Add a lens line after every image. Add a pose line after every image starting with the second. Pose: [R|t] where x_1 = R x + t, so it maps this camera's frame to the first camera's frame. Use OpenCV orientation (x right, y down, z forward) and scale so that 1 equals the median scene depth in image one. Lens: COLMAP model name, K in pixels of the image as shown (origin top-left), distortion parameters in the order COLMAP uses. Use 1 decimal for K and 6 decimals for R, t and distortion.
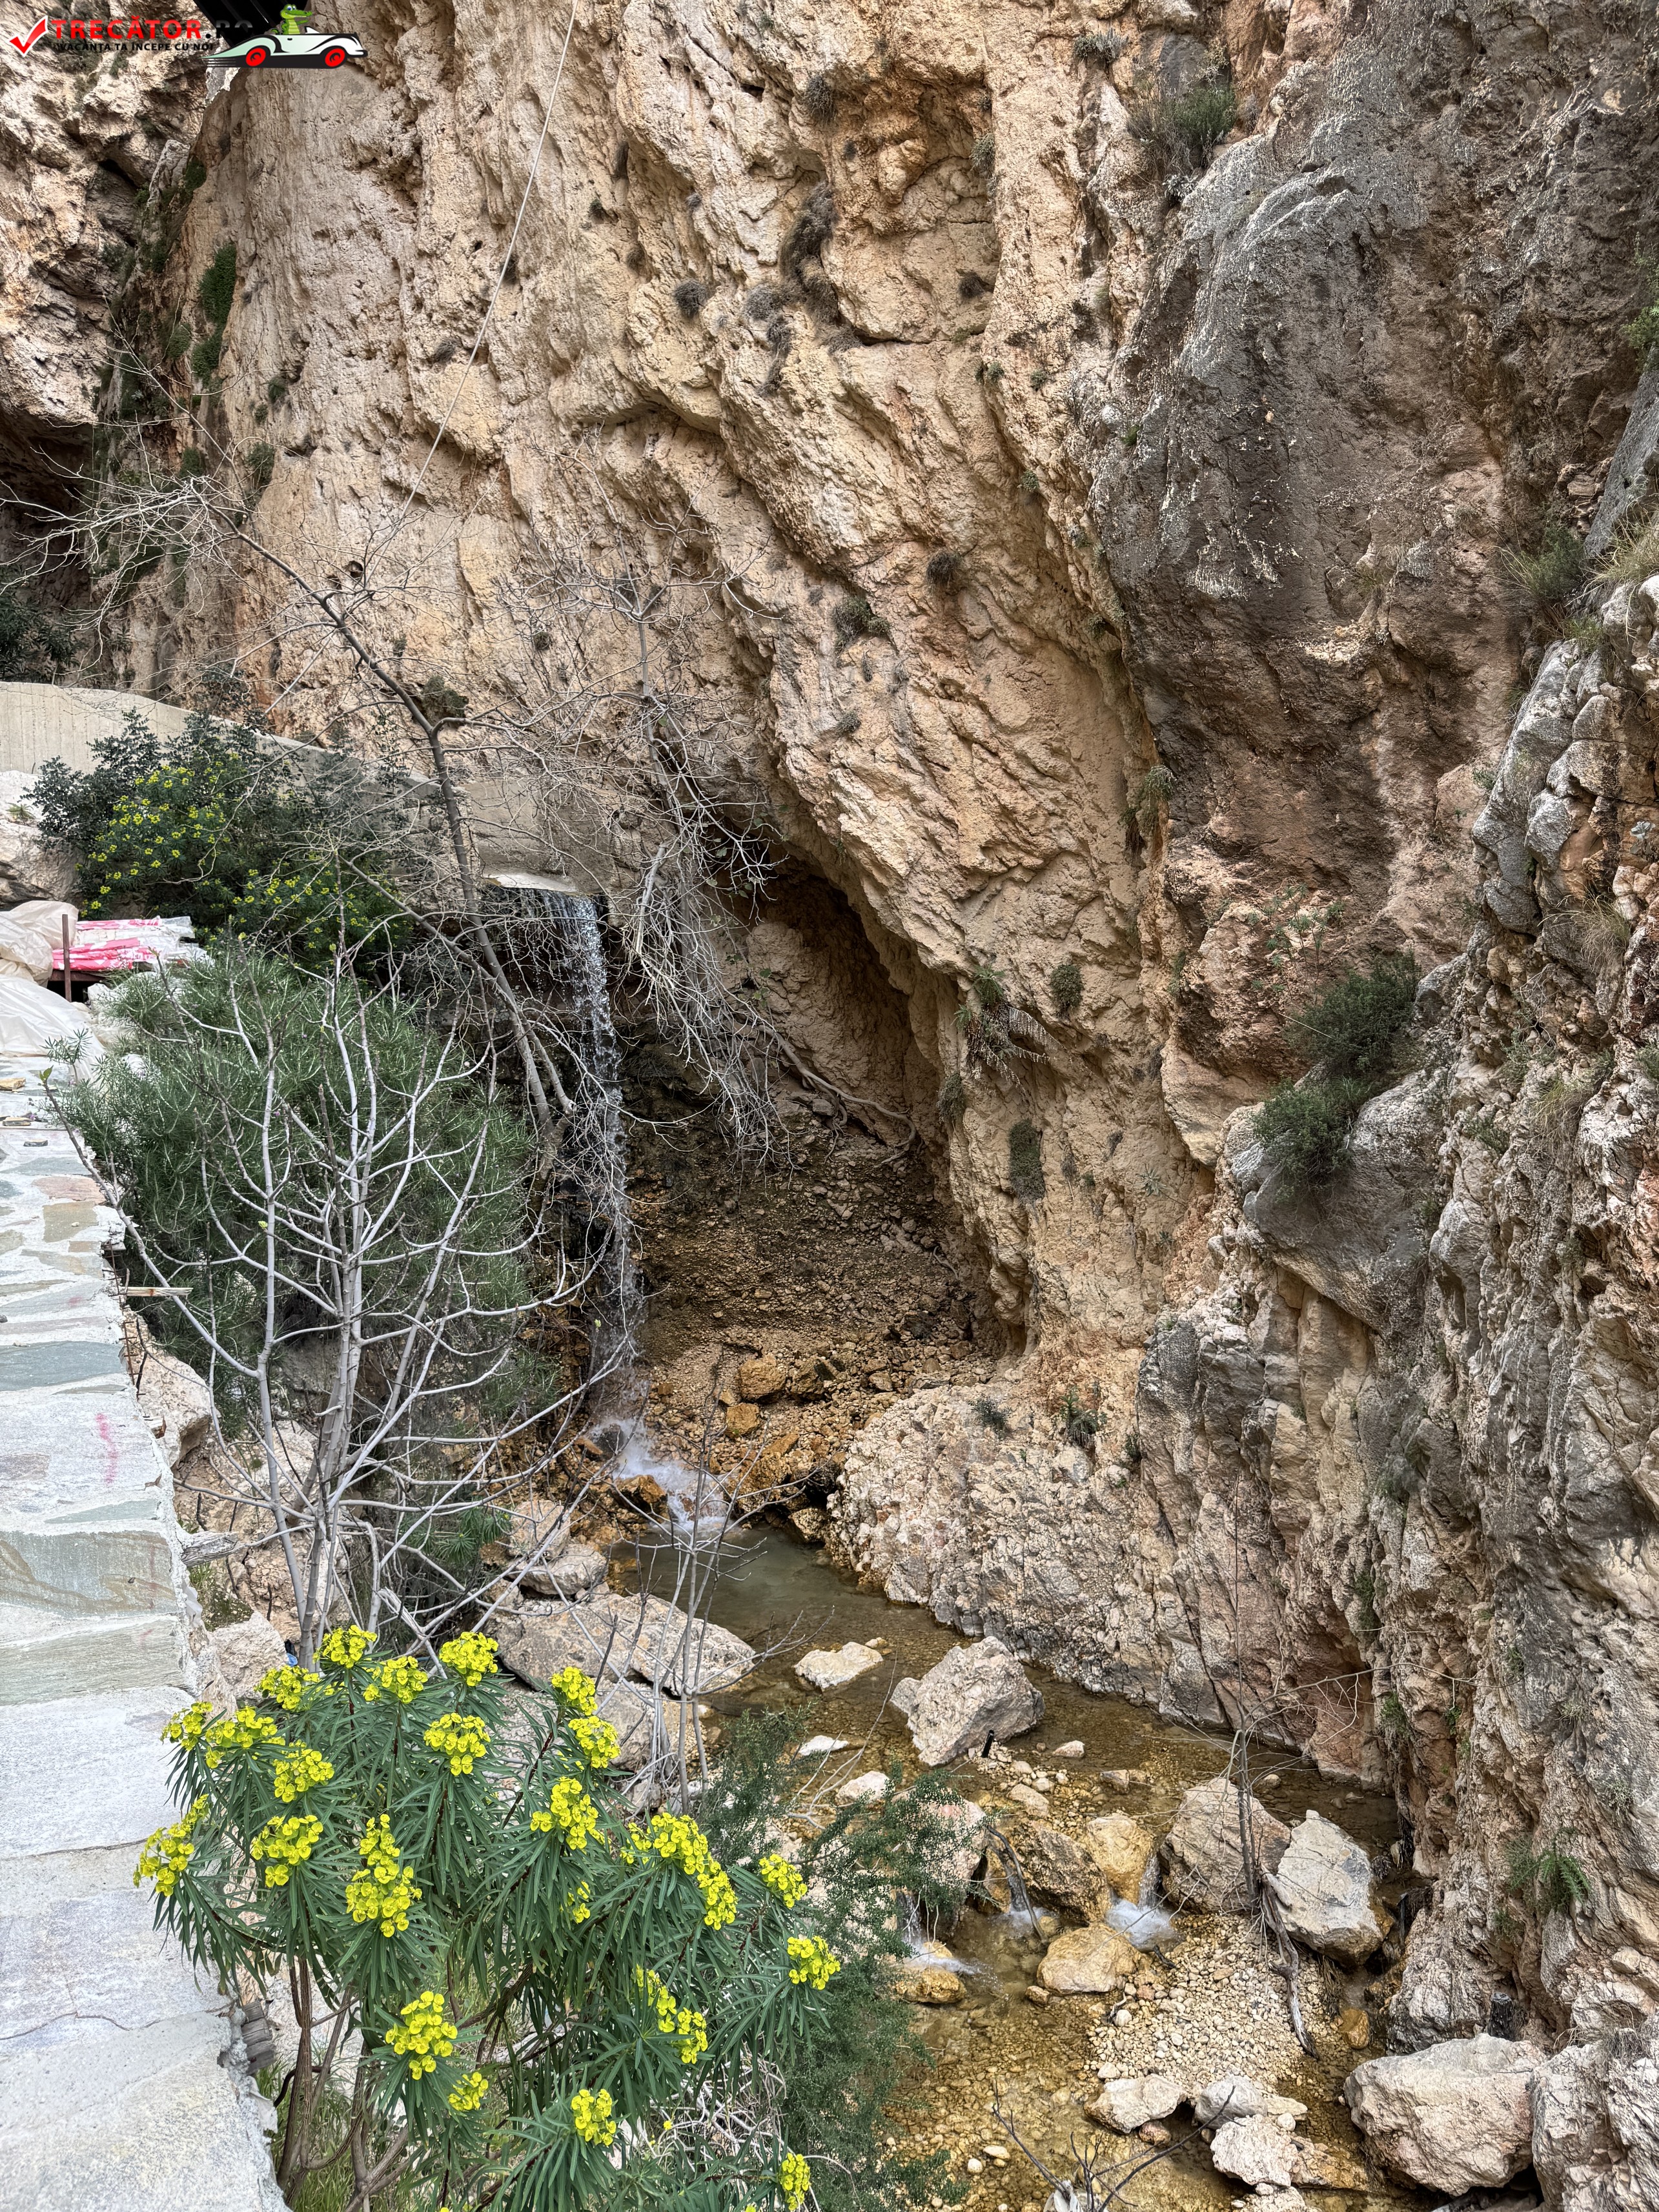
lens RADIAL K [[1555.9, 0, 829.5], [0, 1555.9, 1106.0], [0, 0, 1]] dist [0.010737, -0.009447]
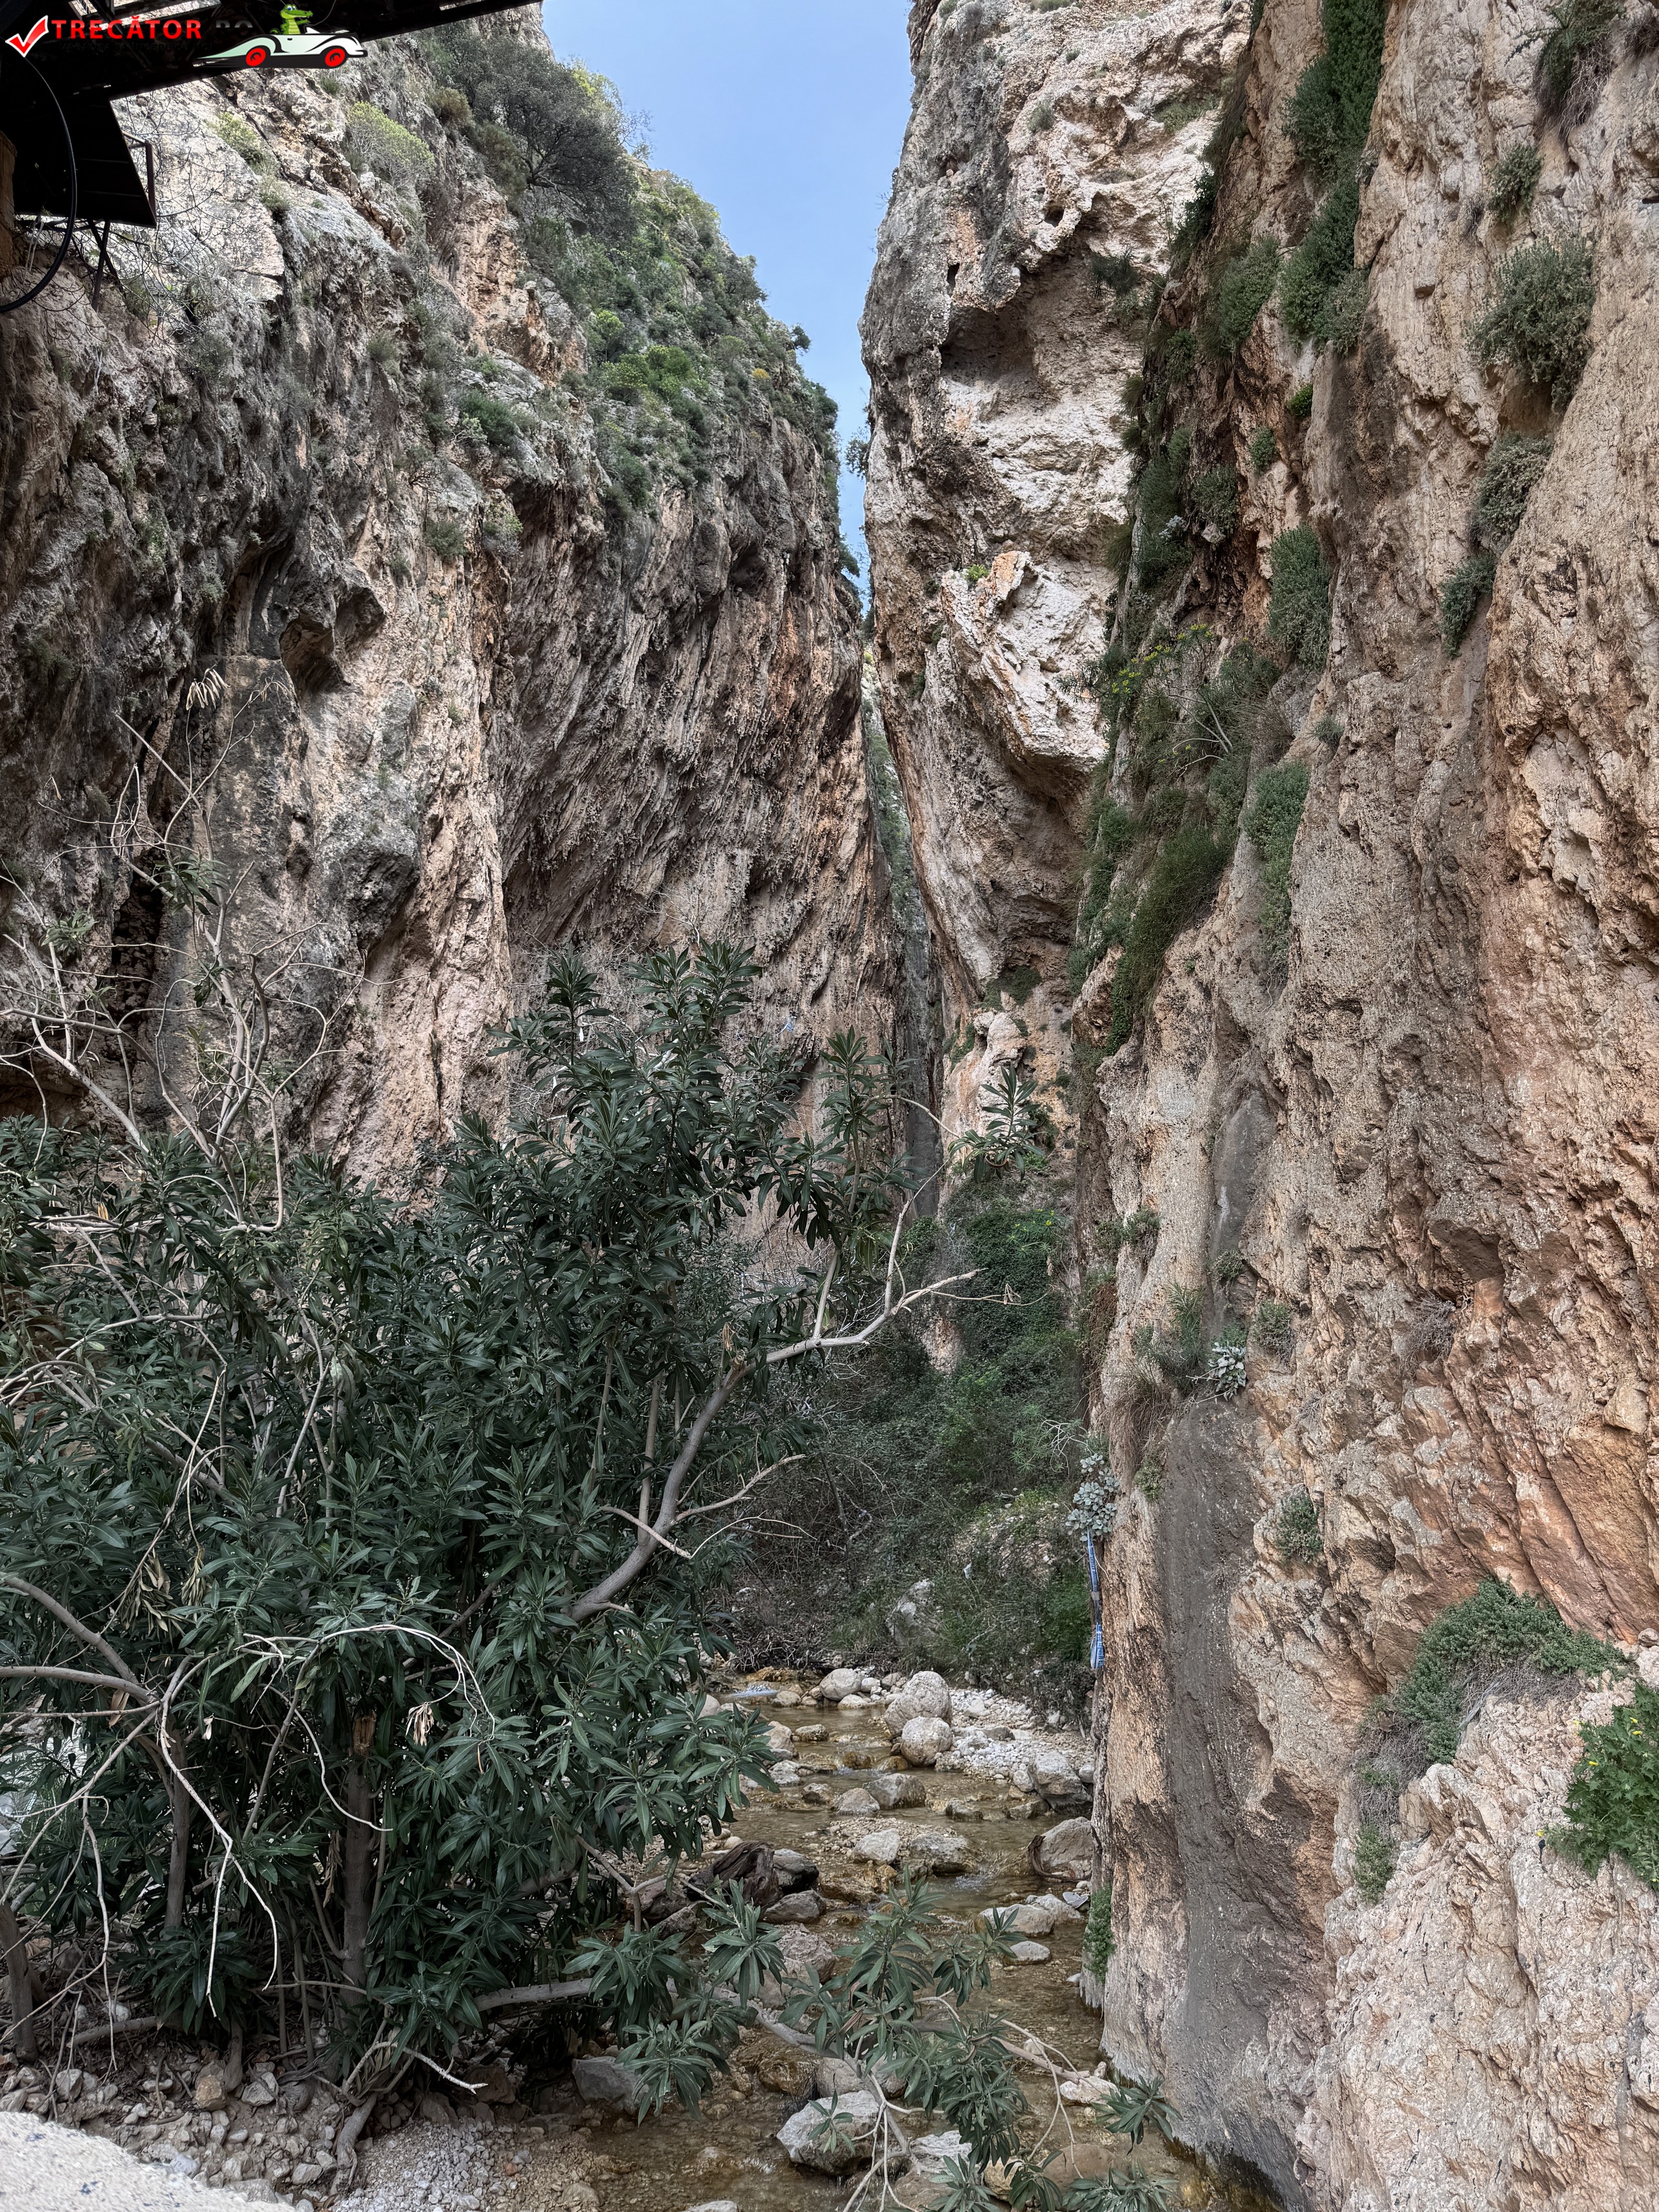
lens RADIAL K [[1540.8, 0, 824.7], [0, 1540.8, 1163.9], [0, 0, 1]] dist [0.004275, -0.024875]
pose [[0.733069, -0.149880, -0.663435, -0.166895], [-0.023411, 0.969280, -0.244843, -0.122909], [0.679751, 0.195018, 0.707041, 0.424648]]
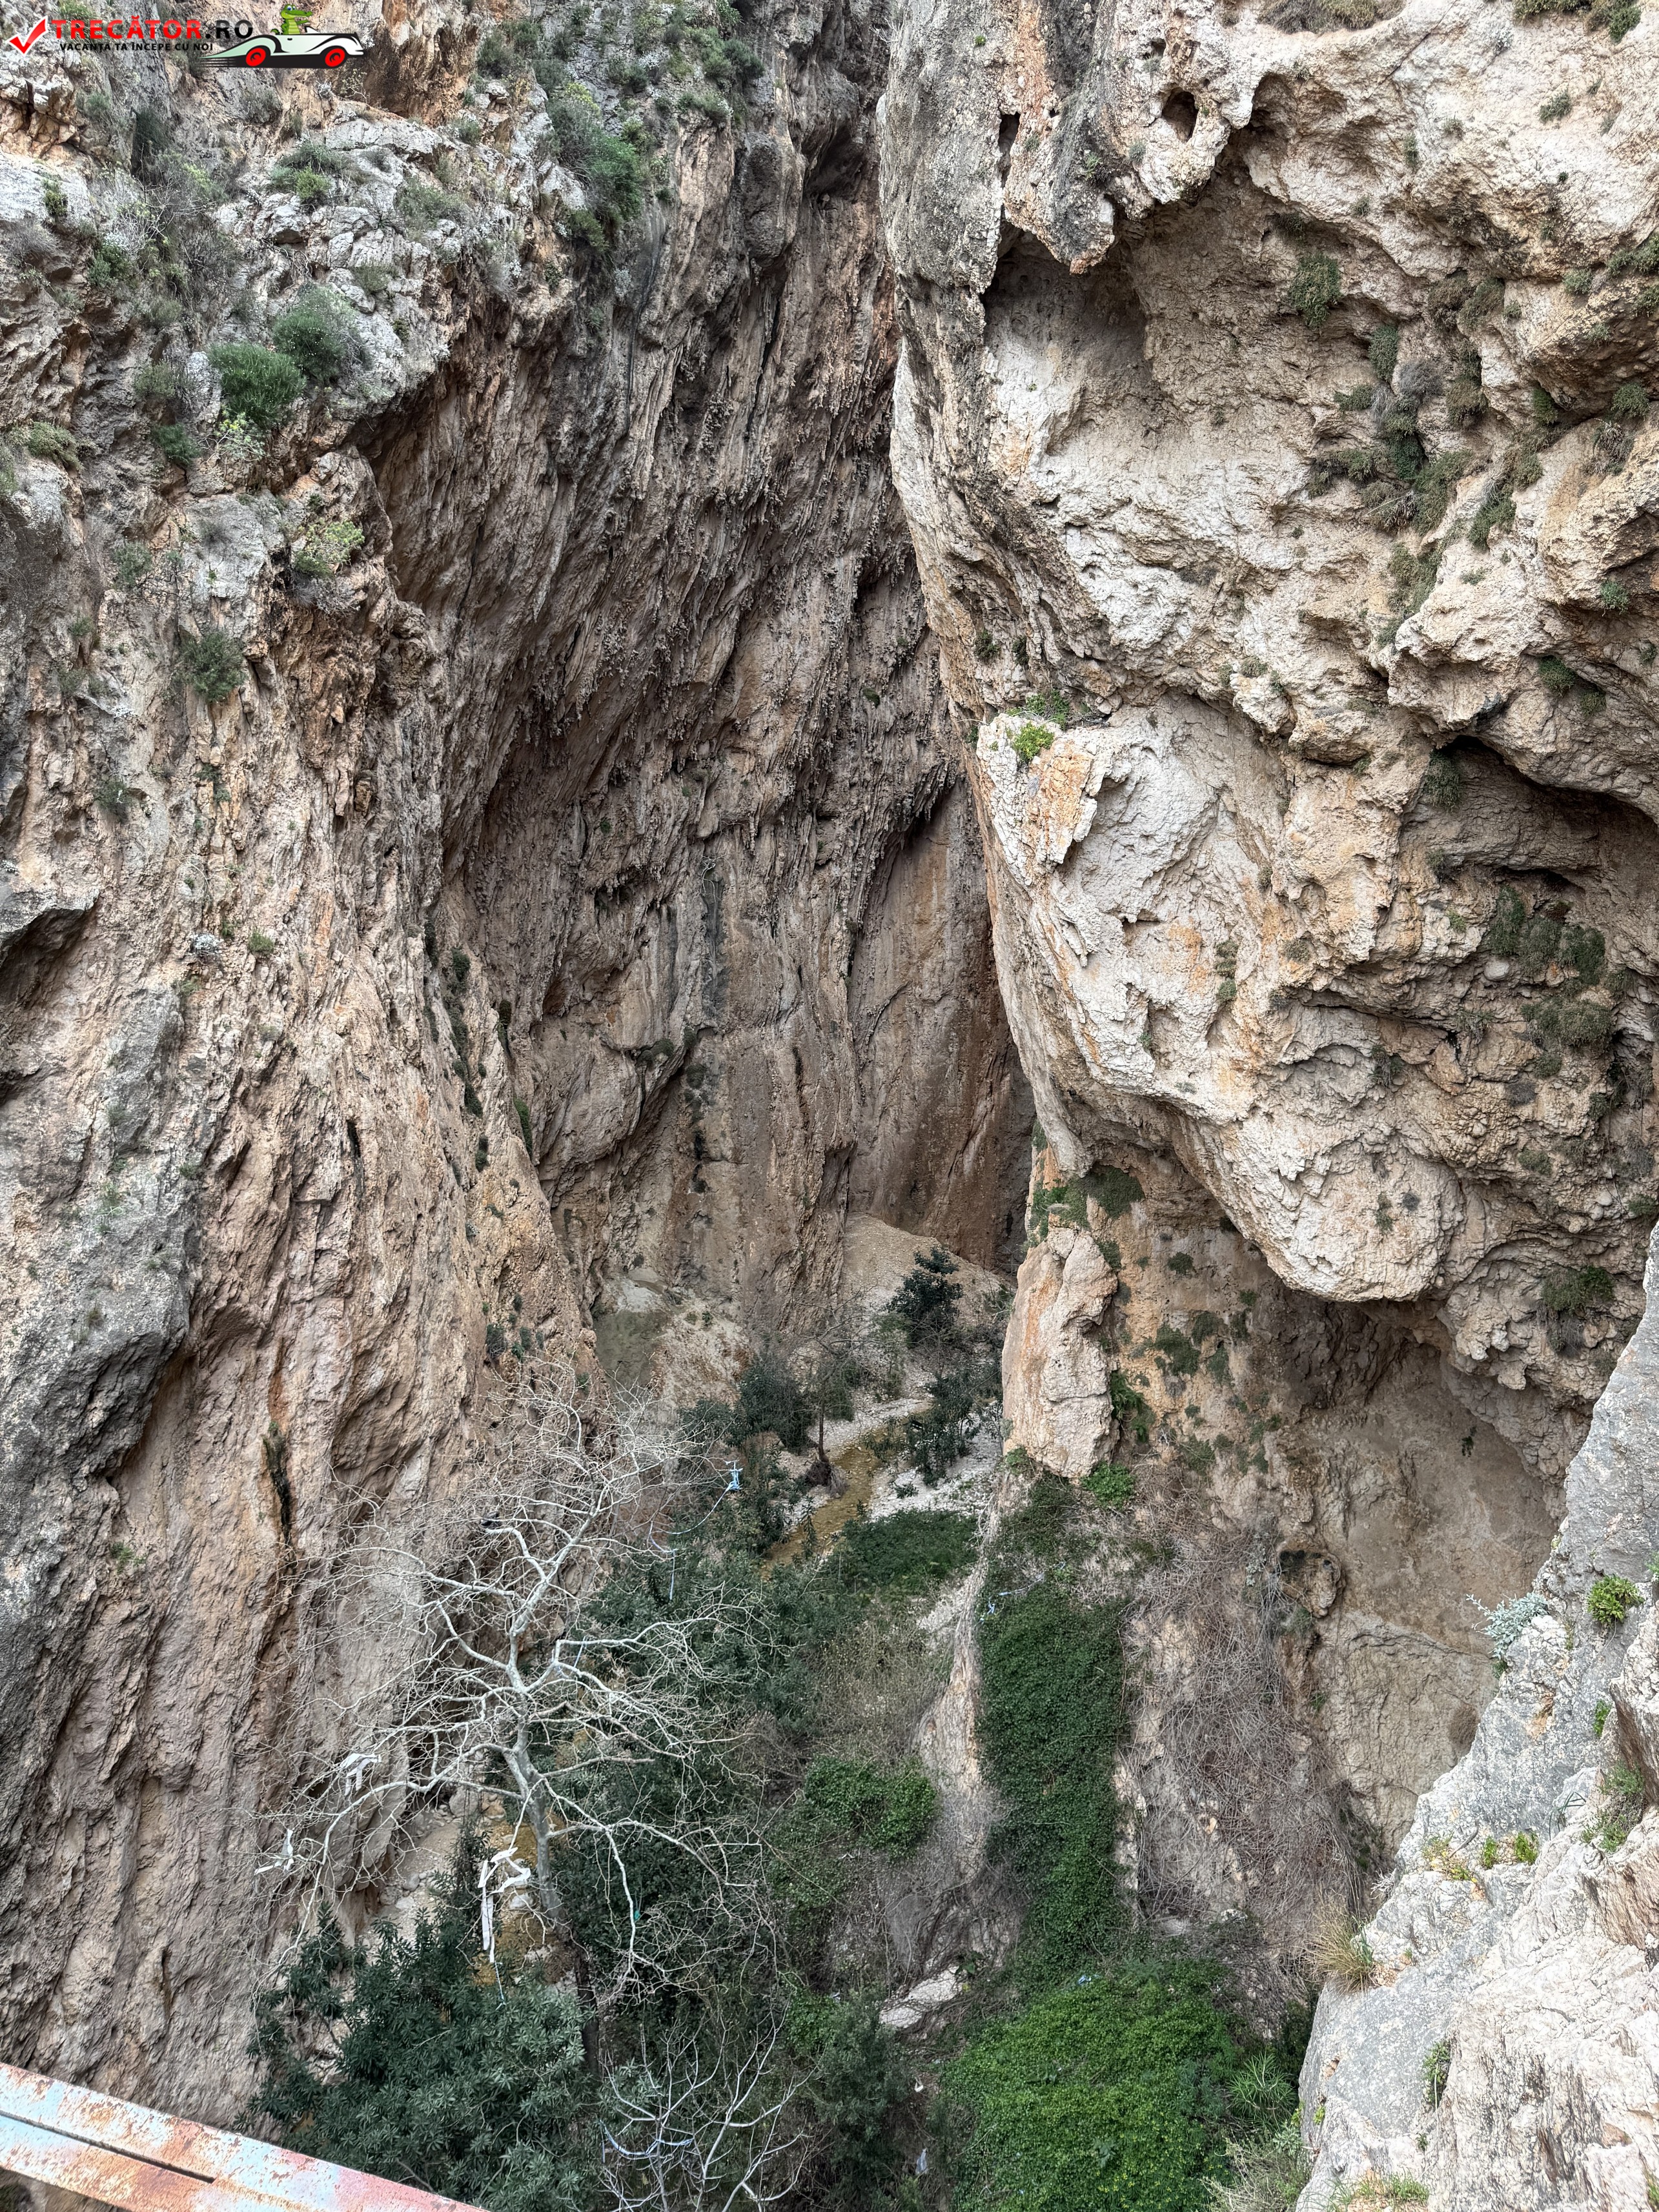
lens RADIAL K [[1555.9, 0, 829.5], [0, 1555.9, 1106.0], [0, 0, 1]] dist [0.010737, -0.009447]
pose [[0.635129, 0.104004, -0.765372, -0.249118], [-0.029848, 0.993458, 0.110230, -0.555297], [0.771829, -0.047165, 0.634078, 0.620200]]
